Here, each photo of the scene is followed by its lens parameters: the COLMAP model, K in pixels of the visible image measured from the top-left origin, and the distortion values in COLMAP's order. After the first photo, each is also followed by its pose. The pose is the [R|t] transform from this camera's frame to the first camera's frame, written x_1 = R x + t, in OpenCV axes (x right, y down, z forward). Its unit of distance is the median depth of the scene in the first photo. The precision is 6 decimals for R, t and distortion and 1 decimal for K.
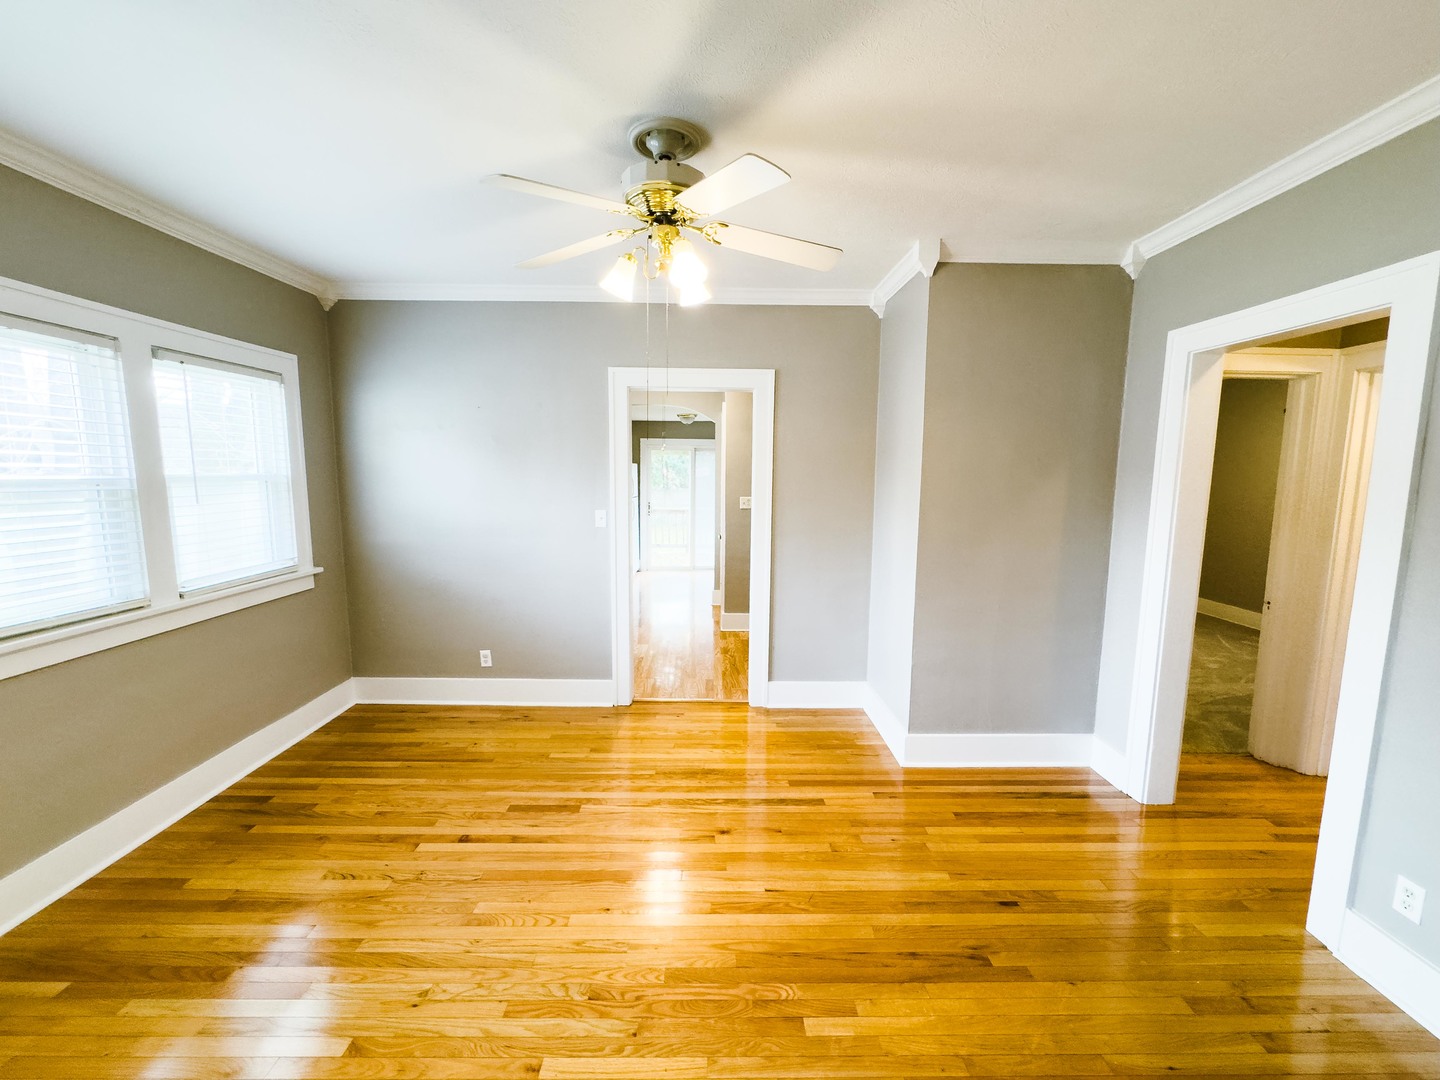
lens RADIAL K [[574.5, 0, 717.7], [0, 574.5, 535.3], [0, 0, 1]] dist [-0.002249, 0.000125]
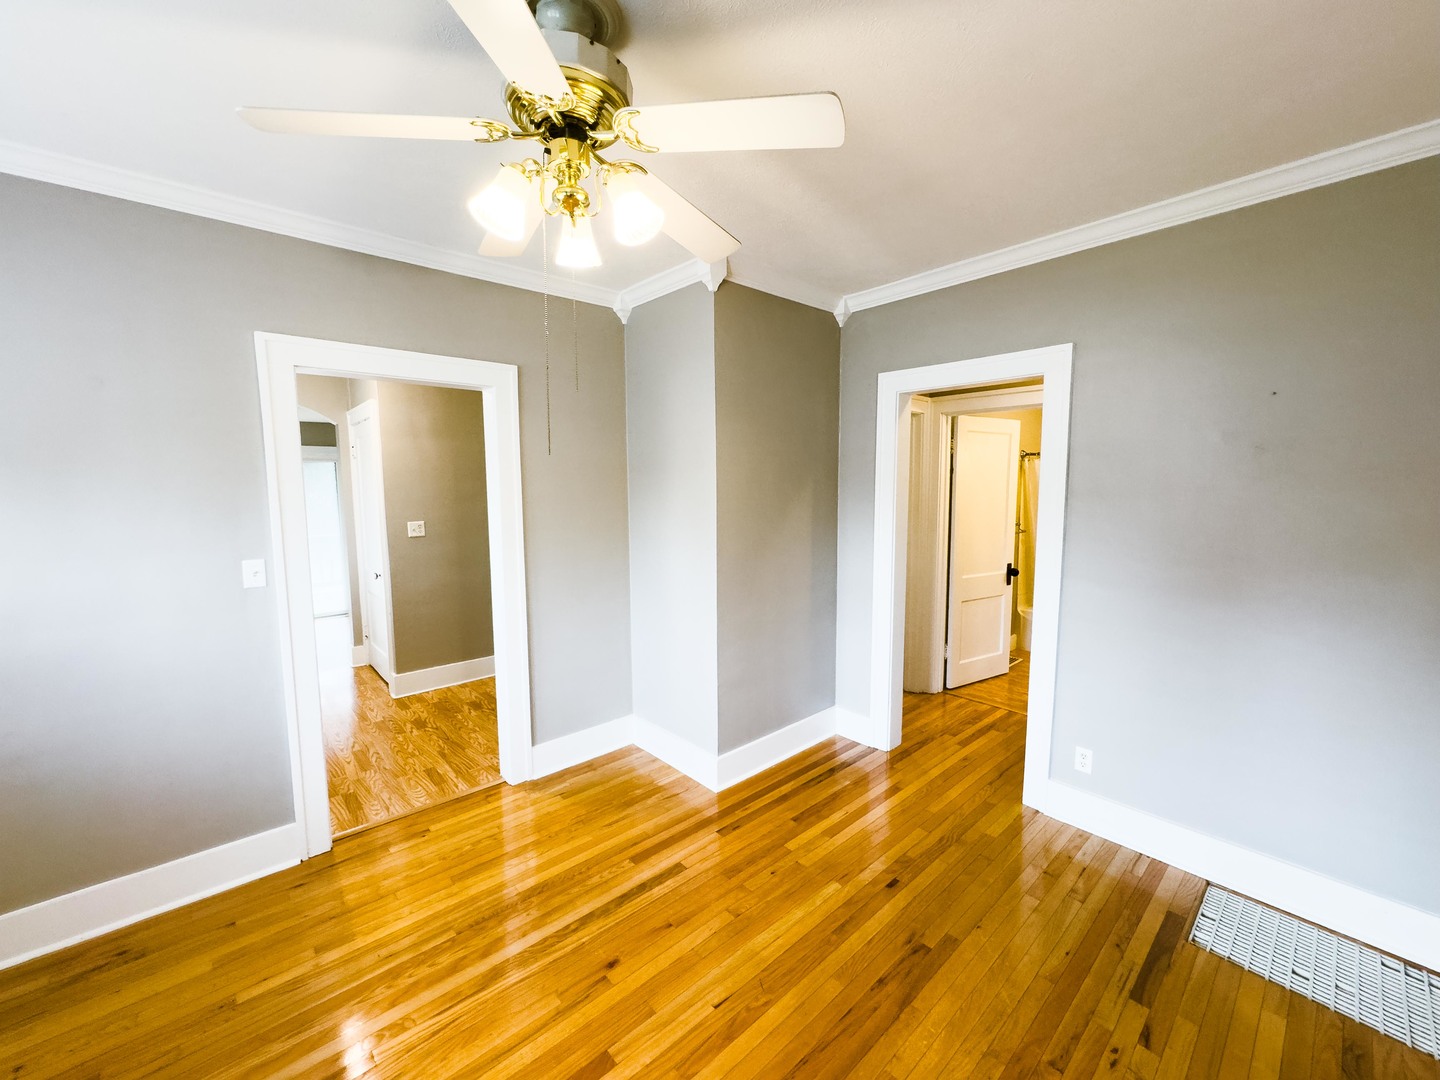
lens RADIAL K [[574.5, 0, 721.9], [0, 574.5, 535.2], [0, 0, 1]] dist [-0.002249, 0.000125]
pose [[0.752716, -0.075366, 0.654017, -0.275391], [0.087149, 0.996090, 0.014483, -0.042586], [-0.652551, 0.046095, 0.756341, 0.243903]]
